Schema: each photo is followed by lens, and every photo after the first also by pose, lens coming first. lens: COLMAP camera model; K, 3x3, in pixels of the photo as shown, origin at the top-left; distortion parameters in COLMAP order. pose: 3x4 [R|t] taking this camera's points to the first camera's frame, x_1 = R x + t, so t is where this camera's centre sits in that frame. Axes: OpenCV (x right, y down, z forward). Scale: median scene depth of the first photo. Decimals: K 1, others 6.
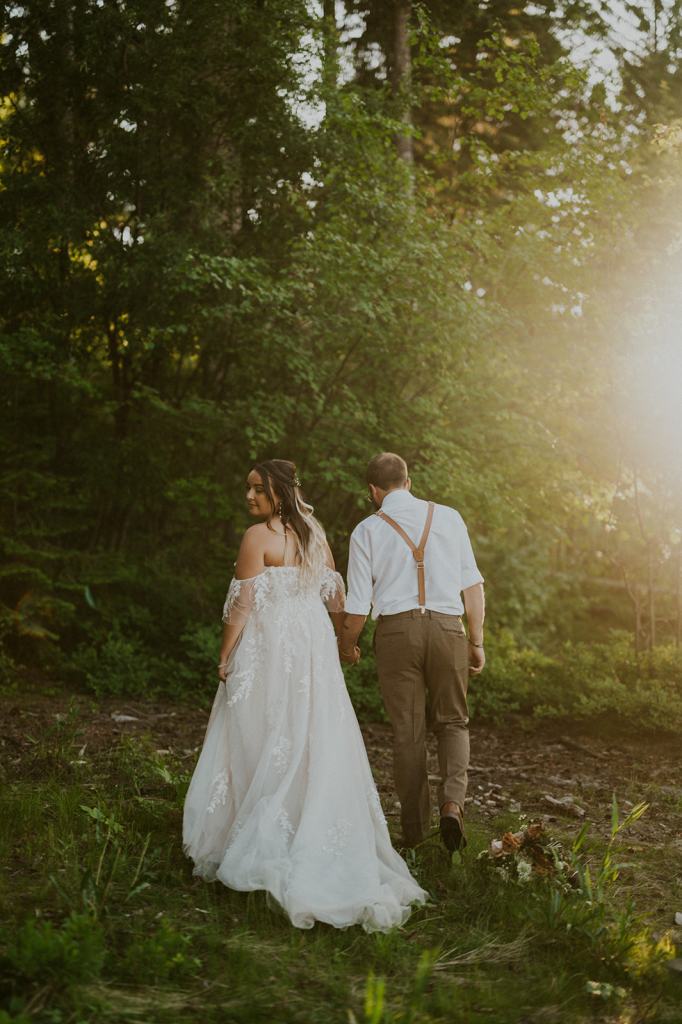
lens RADIAL K [[1536.1, 0, 337.9], [0, 1536.1, 457.4], [0, 0, 1]] dist [0.259176, 0.008702]
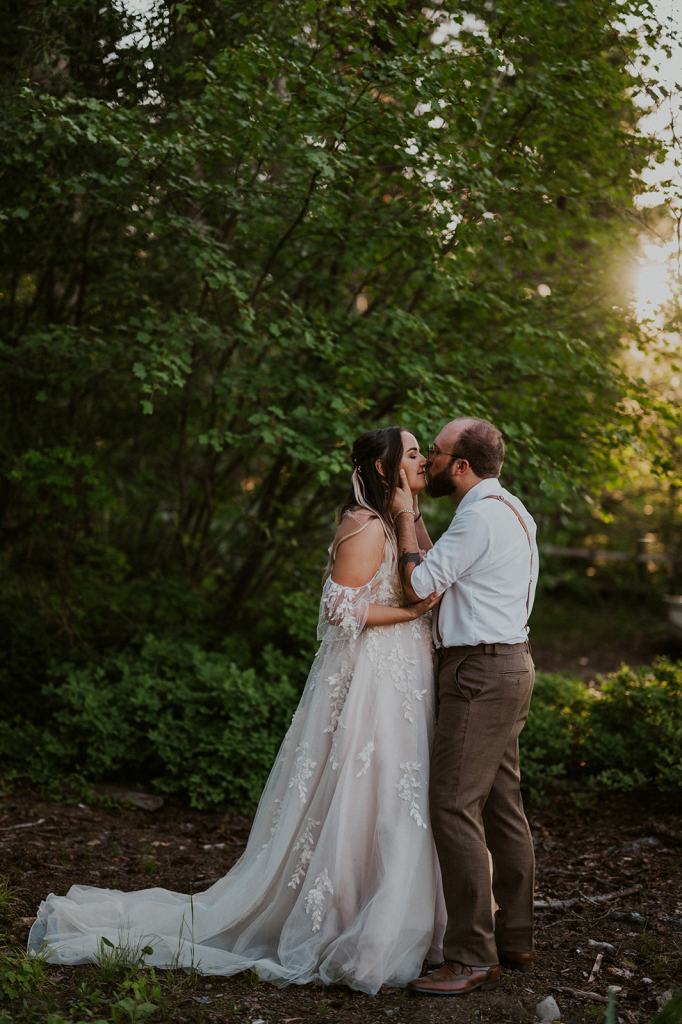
lens RADIAL K [[1786.0, 0, 341.0], [0, 1786.0, 512.0], [0, 0, 1]] dist [0.066609, 0.080129]
pose [[0.995987, -0.046811, 0.076278, -0.032900], [0.042412, 0.997398, 0.058301, 0.001667], [-0.078809, -0.054832, 0.995381, 0.259924]]
